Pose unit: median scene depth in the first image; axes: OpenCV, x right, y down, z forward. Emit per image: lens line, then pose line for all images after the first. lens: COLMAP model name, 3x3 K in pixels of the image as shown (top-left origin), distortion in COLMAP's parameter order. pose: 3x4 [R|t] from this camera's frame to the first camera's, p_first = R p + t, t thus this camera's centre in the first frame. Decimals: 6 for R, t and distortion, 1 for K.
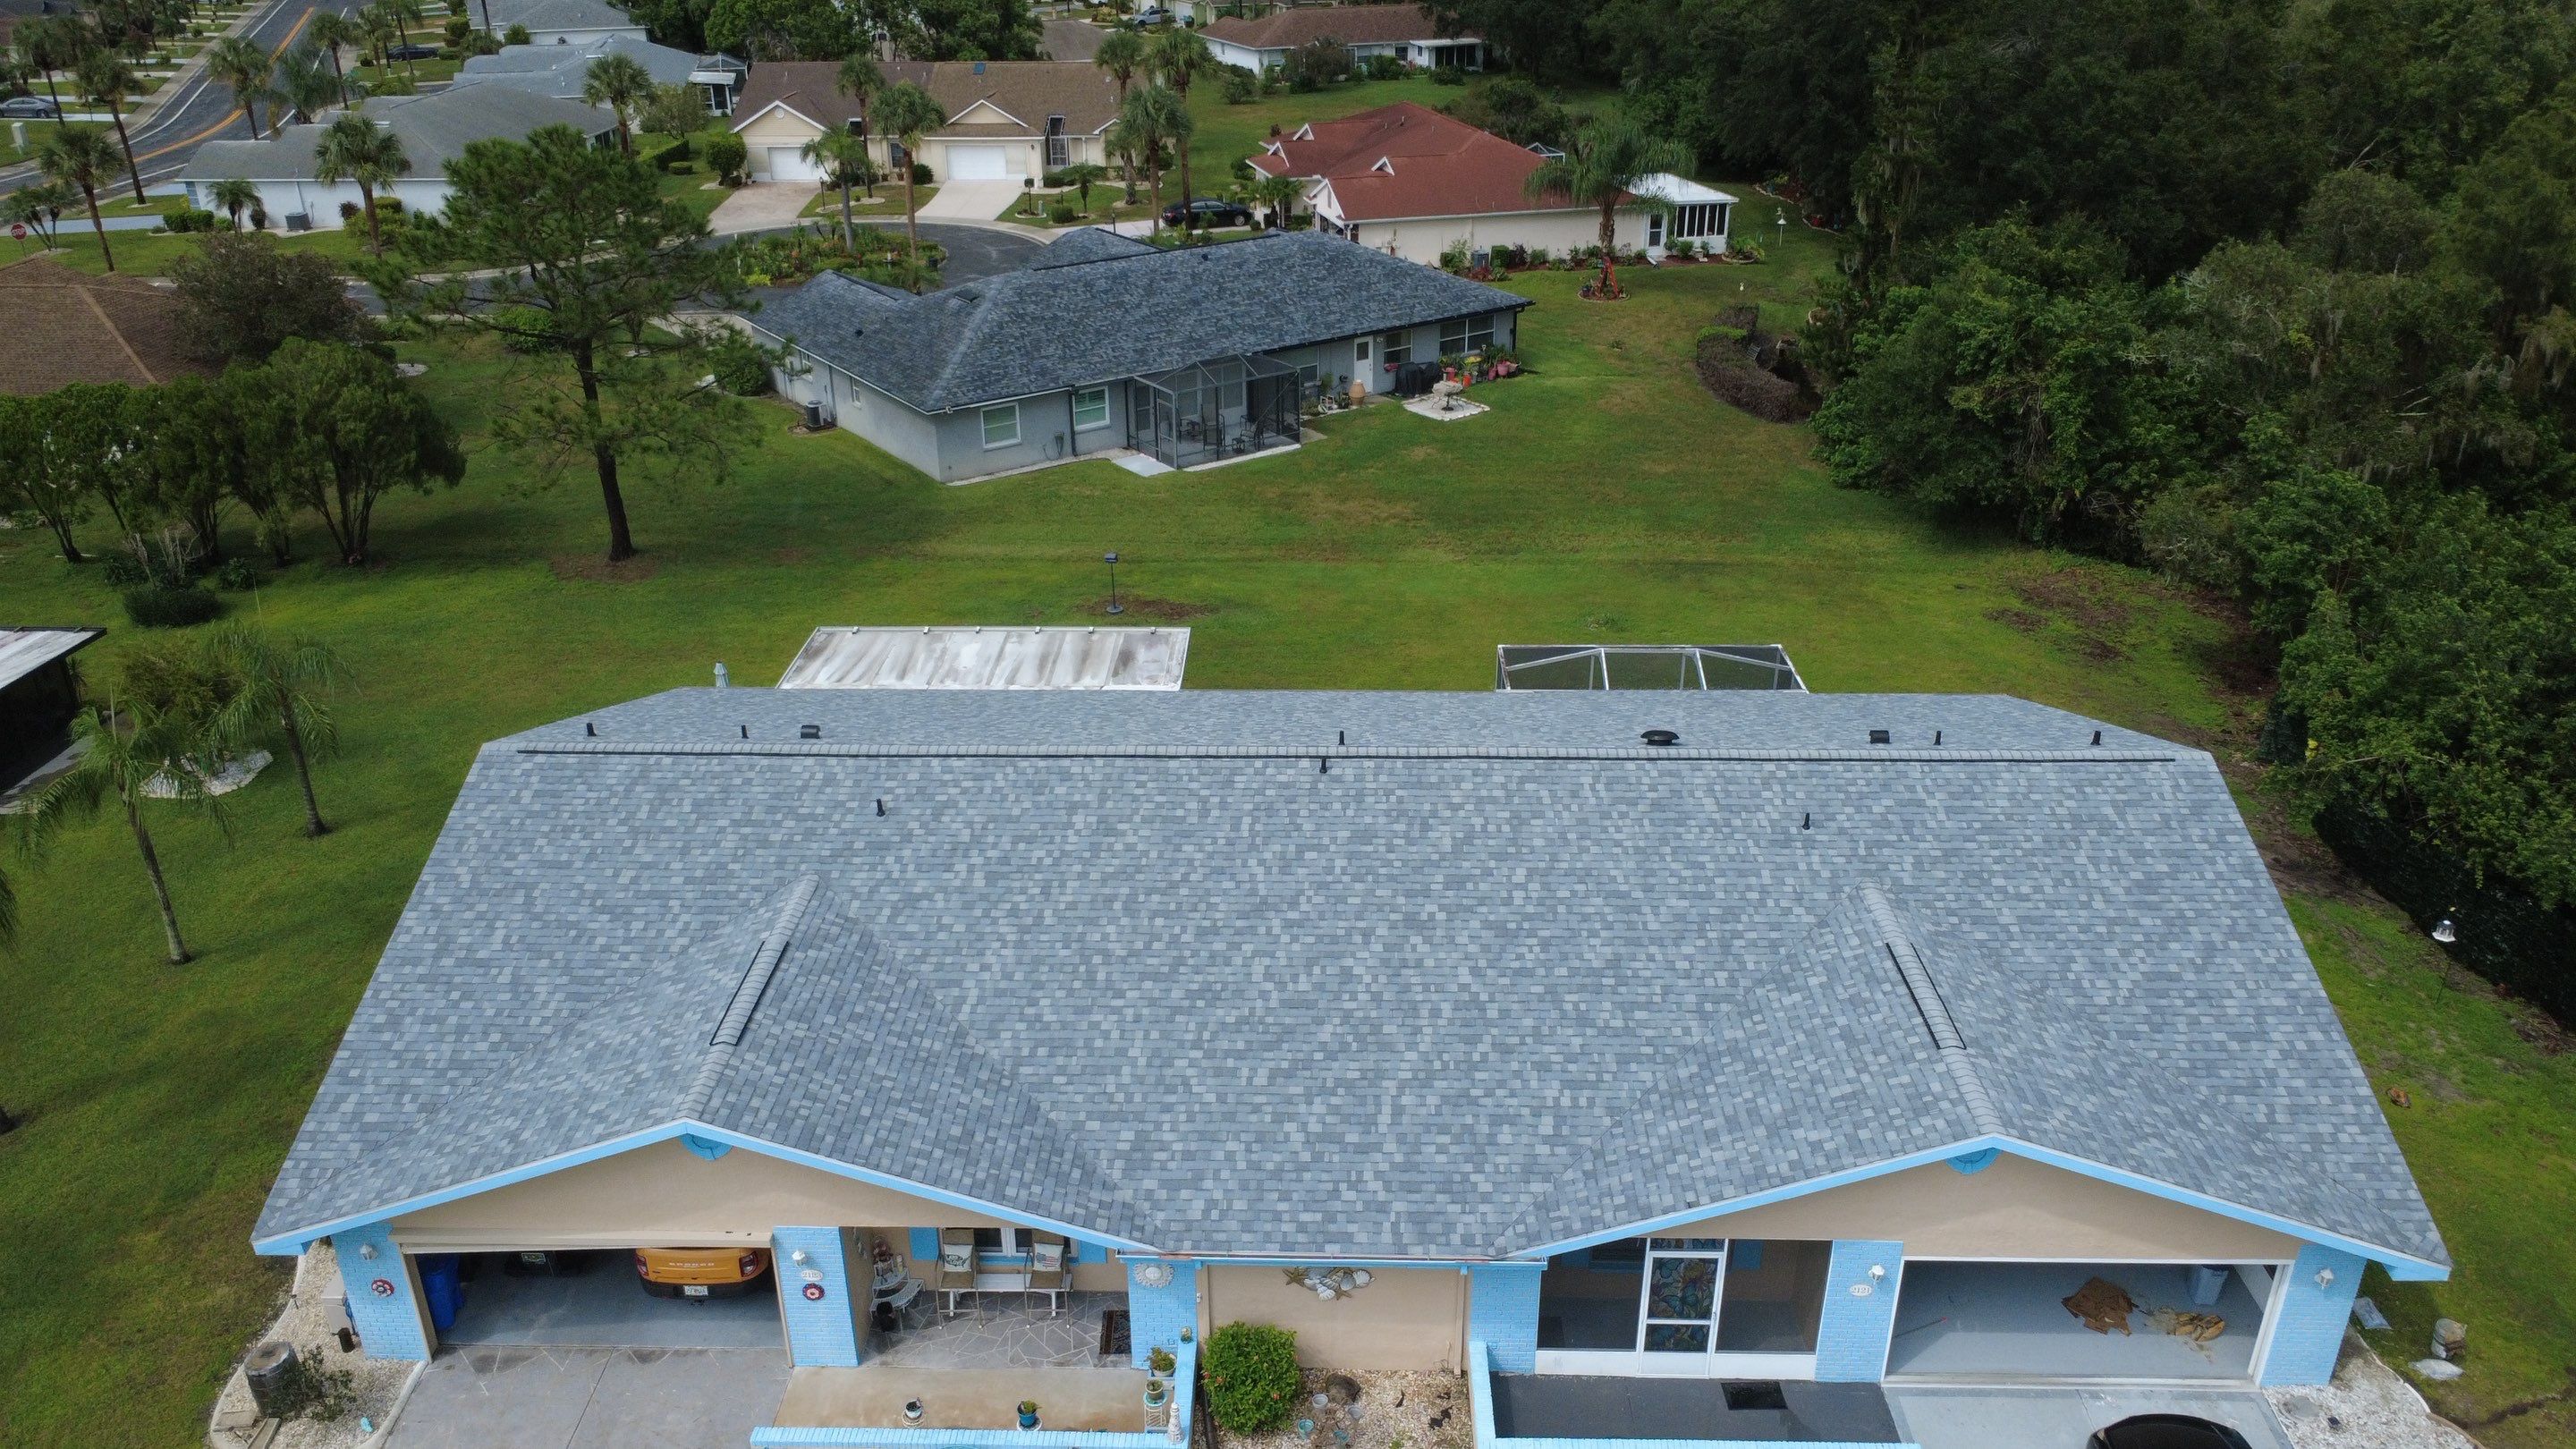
lens RADIAL K [[1870.9, 0, 1284.2], [0, 1870.9, 728.7], [0, 0, 1]] dist [-0.001121, 0.003115]
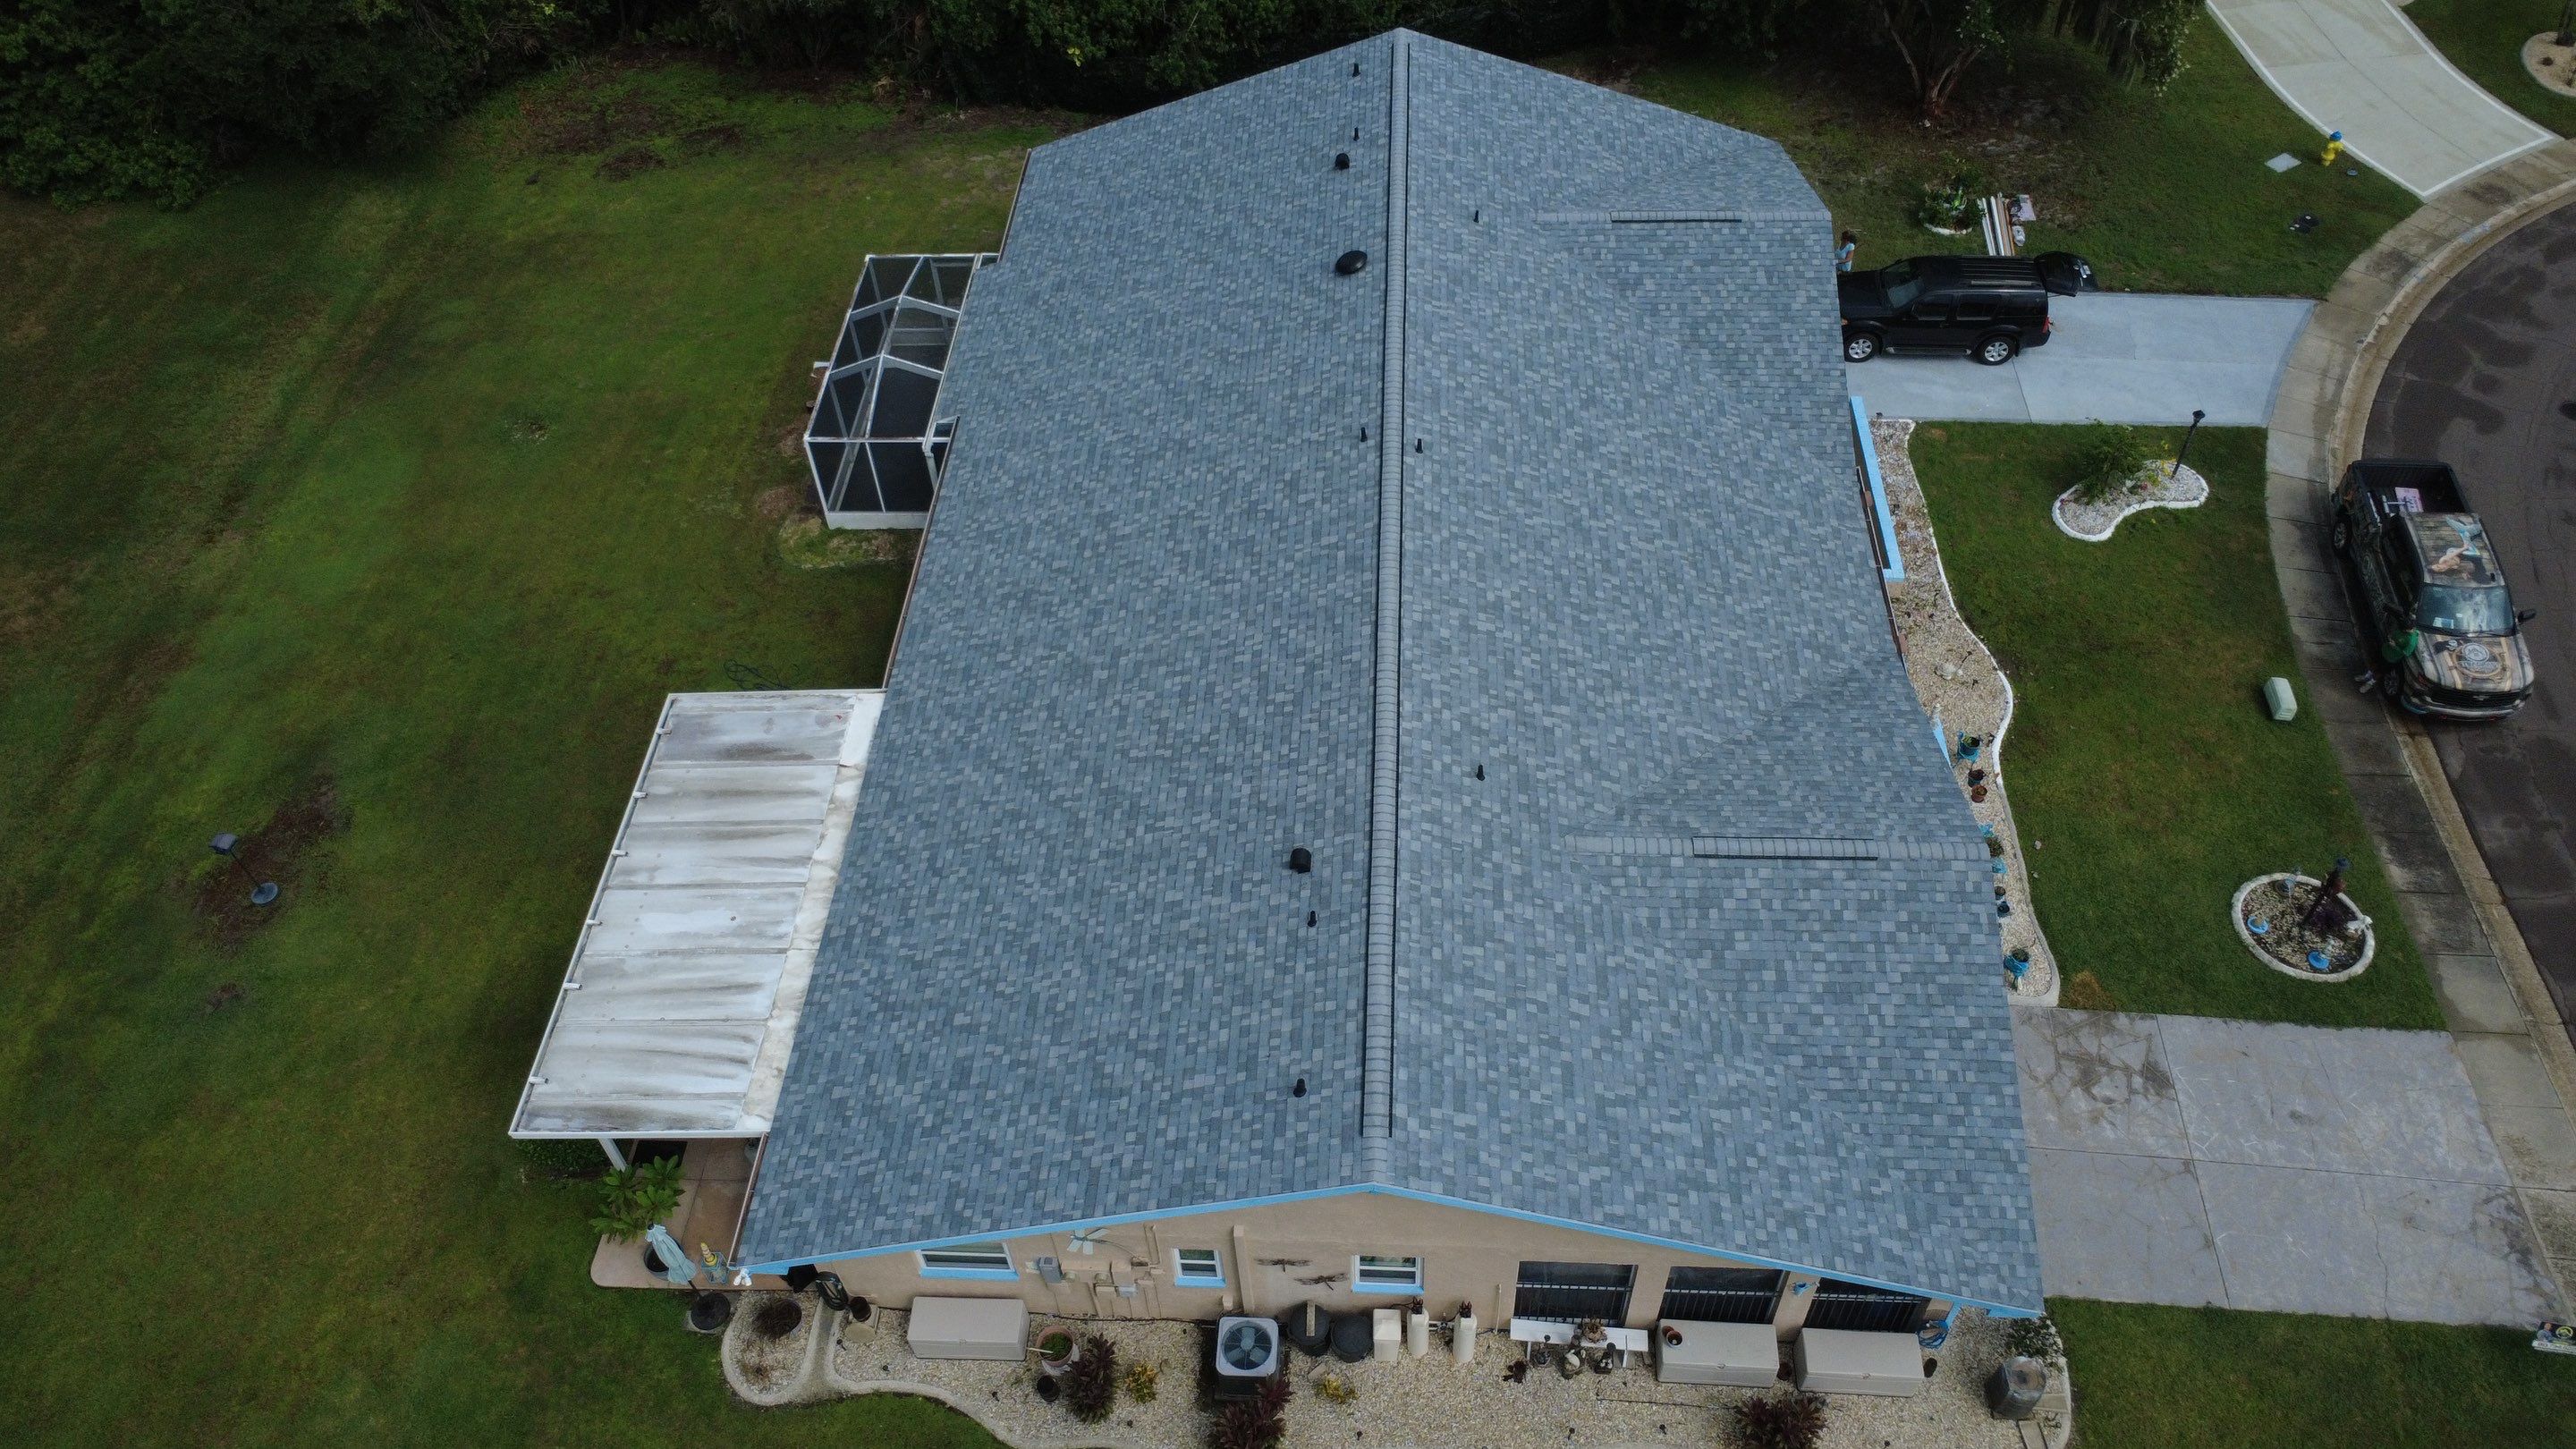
lens RADIAL K [[1870.9, 0, 1287.0], [0, 1870.9, 722.9], [0, 0, 1]] dist [-0.001121, 0.003115]
pose [[0.026036, -0.740301, 0.671771, -0.865574], [0.464722, 0.603934, 0.647532, -0.649464], [-0.885074, 0.295328, 0.359758, 0.781438]]
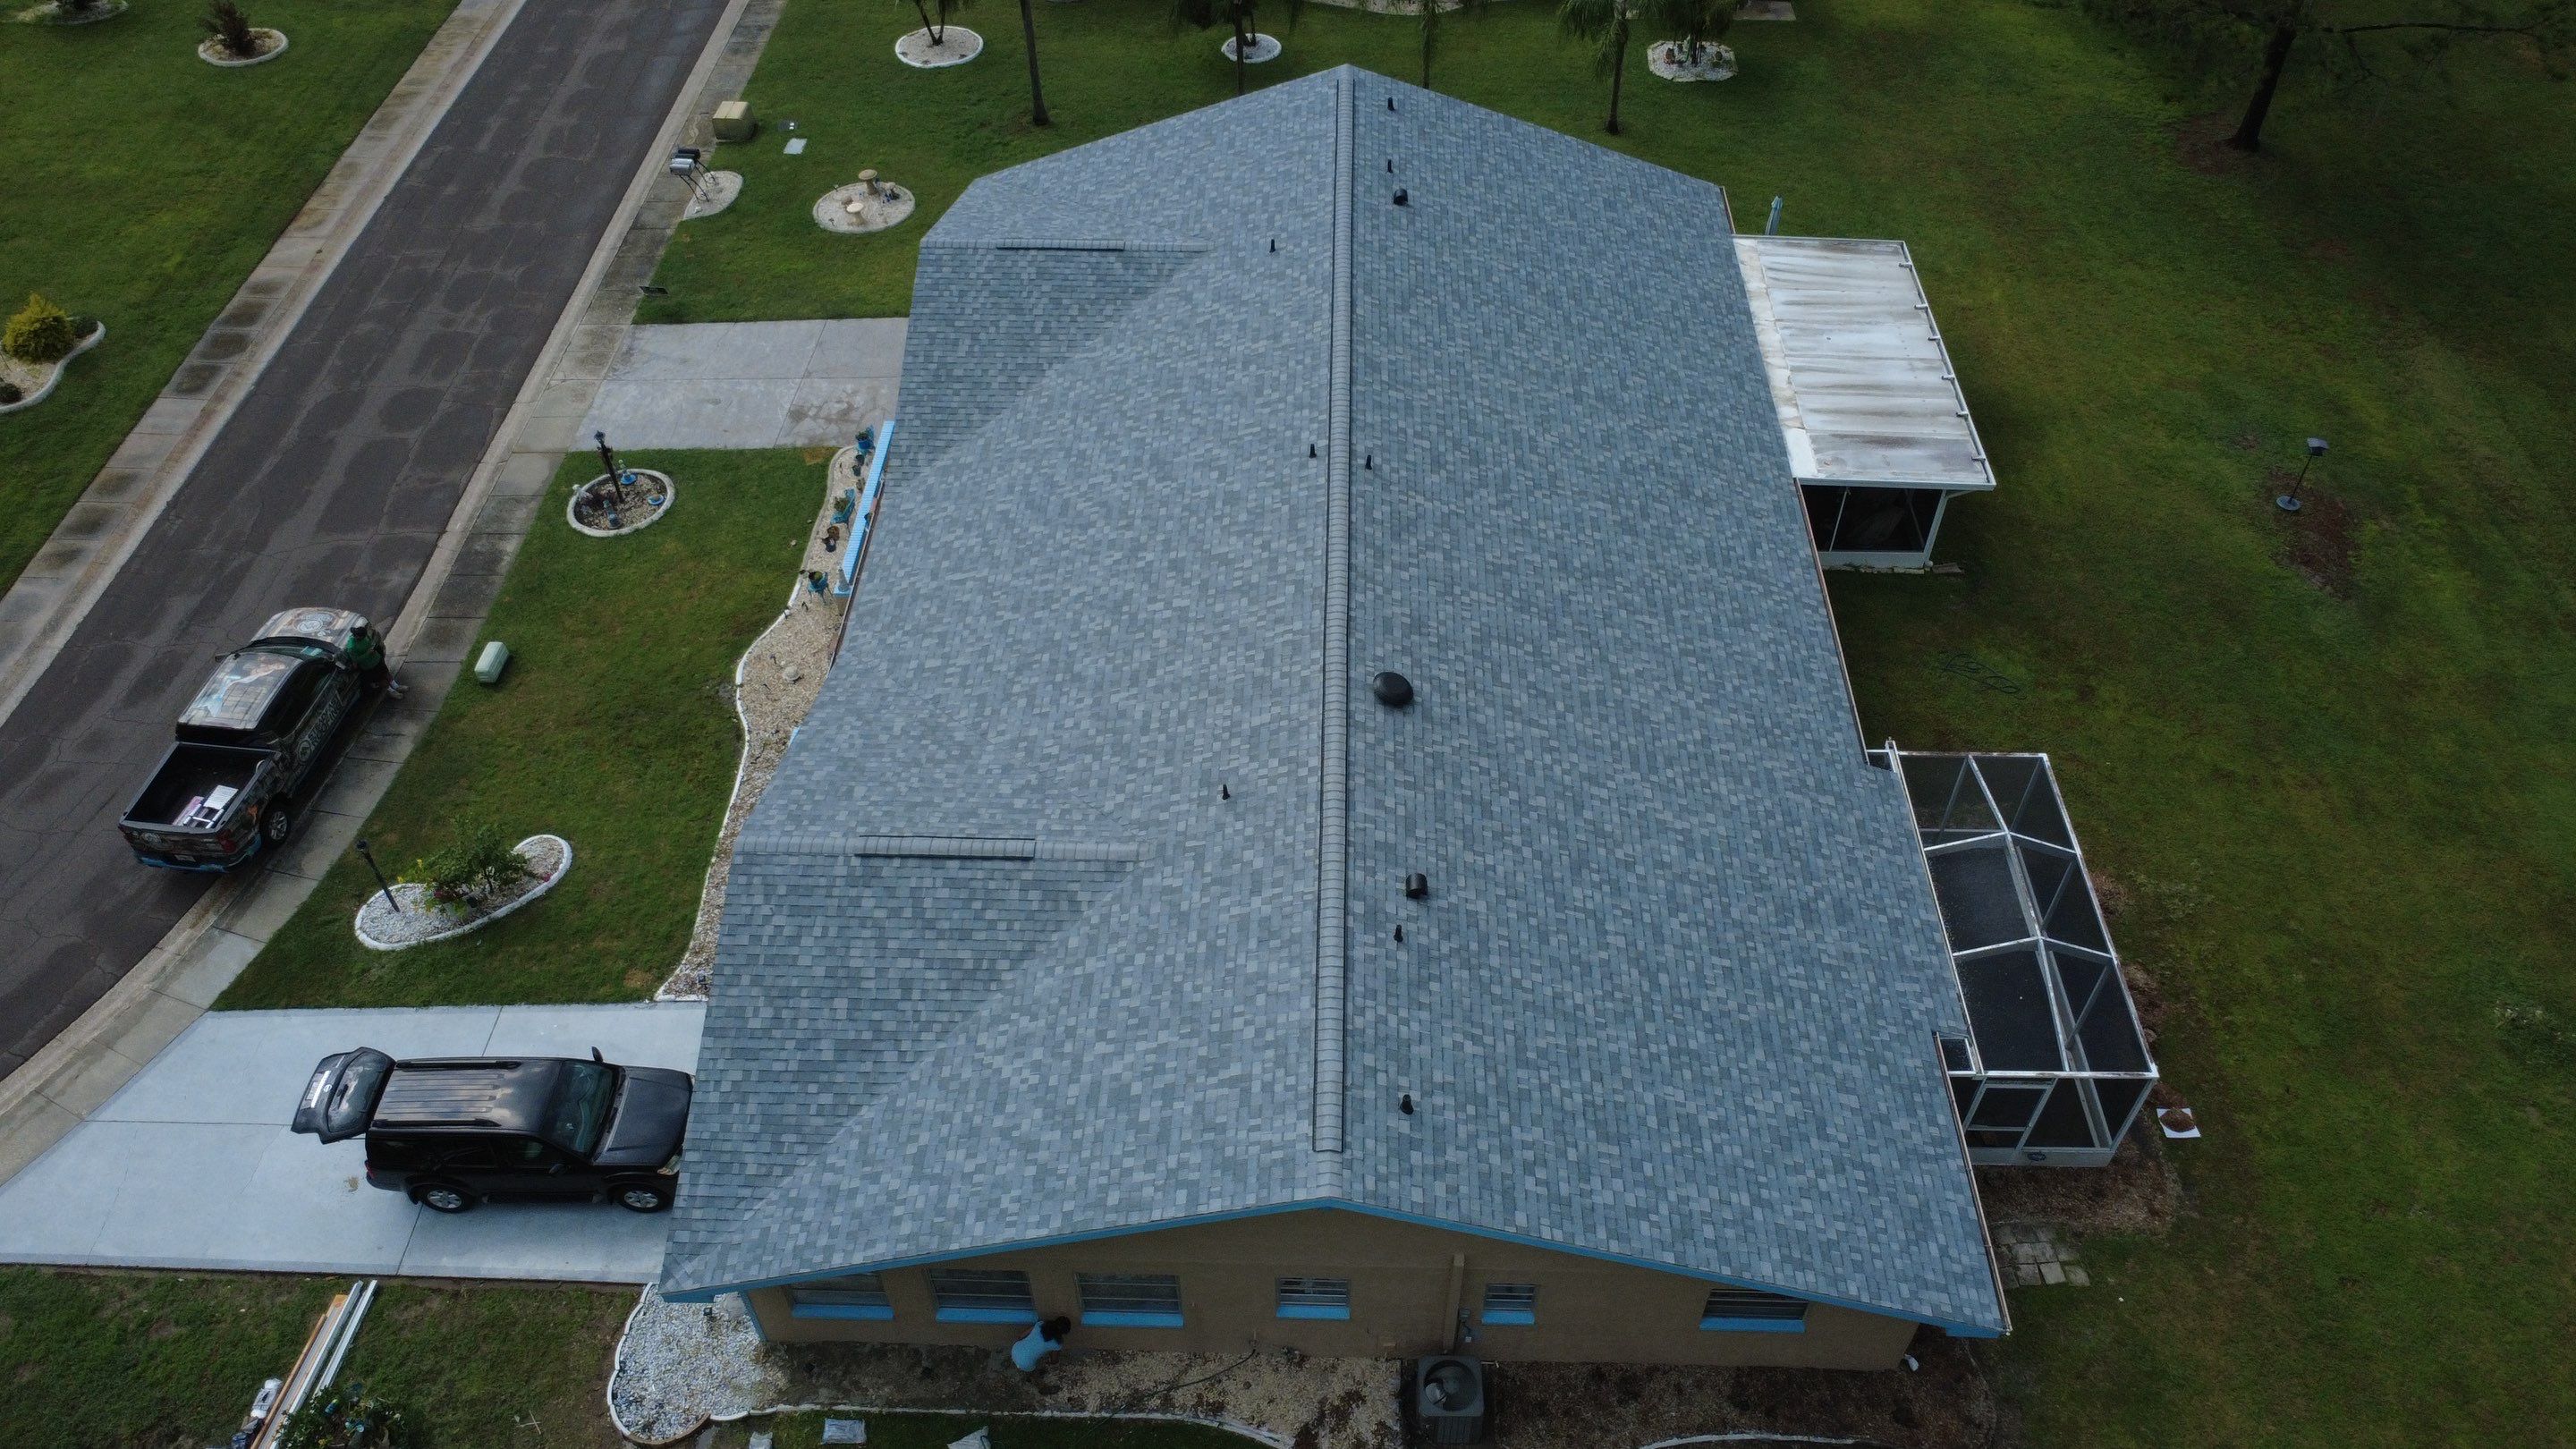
lens RADIAL K [[1870.9, 0, 1282.0], [0, 1870.9, 723.1], [0, 0, 1]] dist [-0.001121, 0.003115]
pose [[-0.005433, 0.723627, -0.690170, 0.926663], [-0.423954, 0.623416, 0.656975, -0.615083], [0.905667, 0.296170, 0.303397, 0.756133]]
